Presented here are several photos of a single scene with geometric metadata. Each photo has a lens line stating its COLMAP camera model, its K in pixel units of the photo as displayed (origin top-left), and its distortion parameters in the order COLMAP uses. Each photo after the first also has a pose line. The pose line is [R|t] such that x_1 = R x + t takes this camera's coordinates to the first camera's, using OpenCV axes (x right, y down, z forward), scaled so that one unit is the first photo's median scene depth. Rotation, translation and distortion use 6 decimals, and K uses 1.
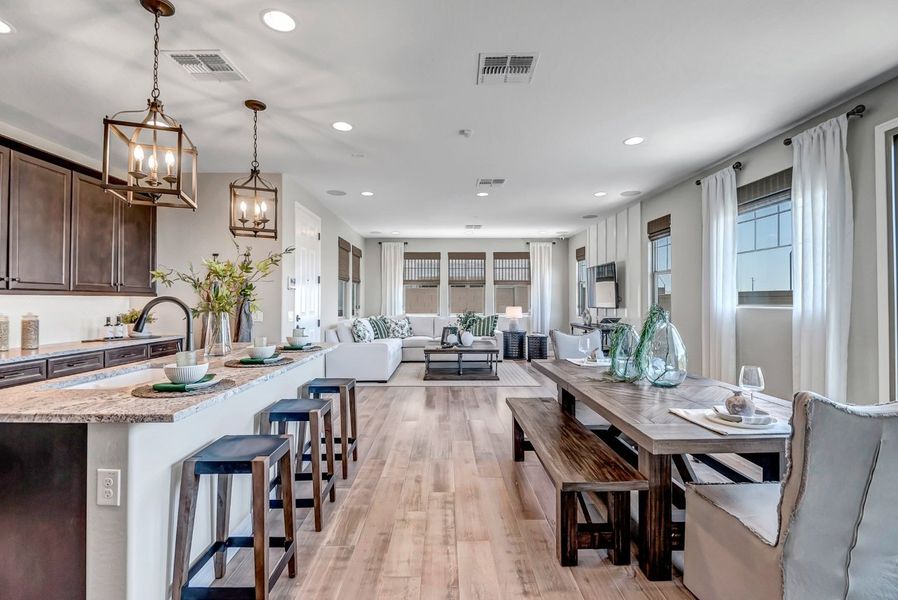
lens RADIAL K [[417.7, 0, 450.0], [0, 417.7, 297.1], [0, 0, 1]] dist [-0.005482, -0.003459]
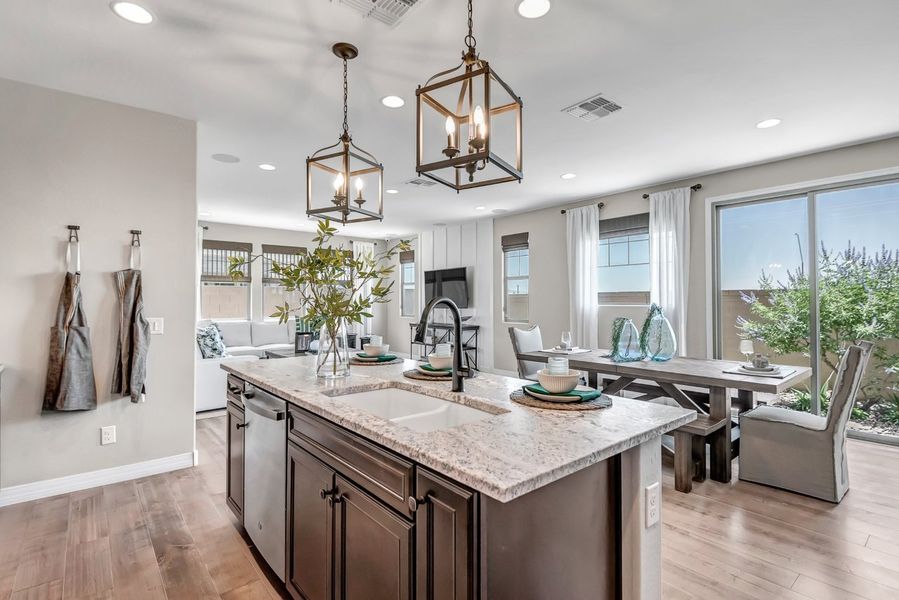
lens RADIAL K [[436.6, 0, 449.9], [0, 436.6, 293.7], [0, 0, 1]] dist [0.010833, -0.000789]
pose [[0.775866, 0.010726, 0.630807, -0.566266], [-0.004805, 0.999927, -0.011093, -0.000111], [-0.630880, 0.005575, 0.775861, 0.169529]]
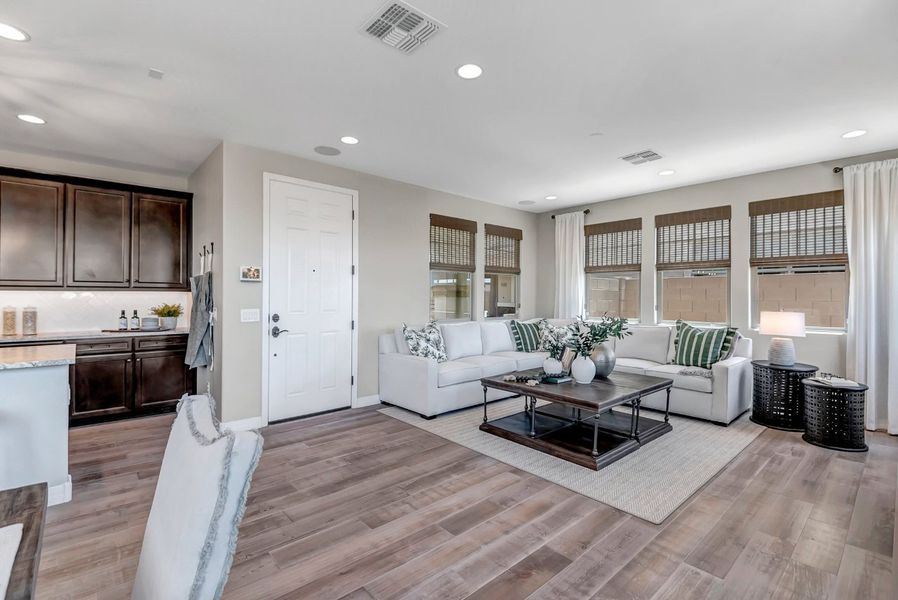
lens RADIAL K [[406.9, 0, 449.6], [0, 406.9, 296.6], [0, 0, 1]] dist [-0.001426, -0.001924]
pose [[0.652367, 0.002458, -0.757899, 0.519189], [0.002097, 0.999985, 0.005048, 0.006826], [0.757900, -0.004883, 0.652353, 0.863451]]
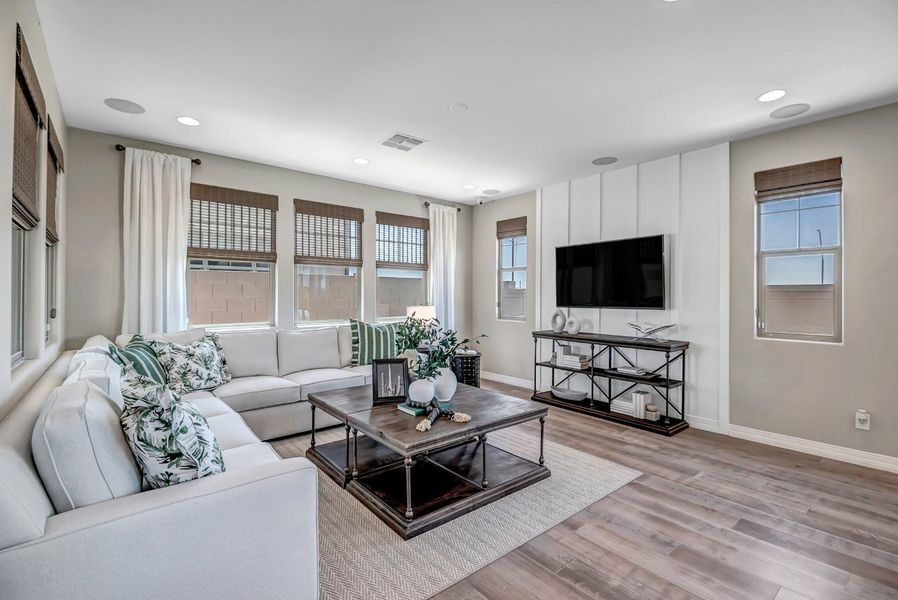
lens RADIAL K [[406.9, 0, 448.0], [0, 406.9, 295.1], [0, 0, 1]] dist [-0.001426, -0.001924]
pose [[0.781119, 0.005125, 0.624361, -0.348779], [-0.010545, 0.999932, 0.004986, 0.007269], [-0.624293, -0.010478, 0.781120, 1.078764]]
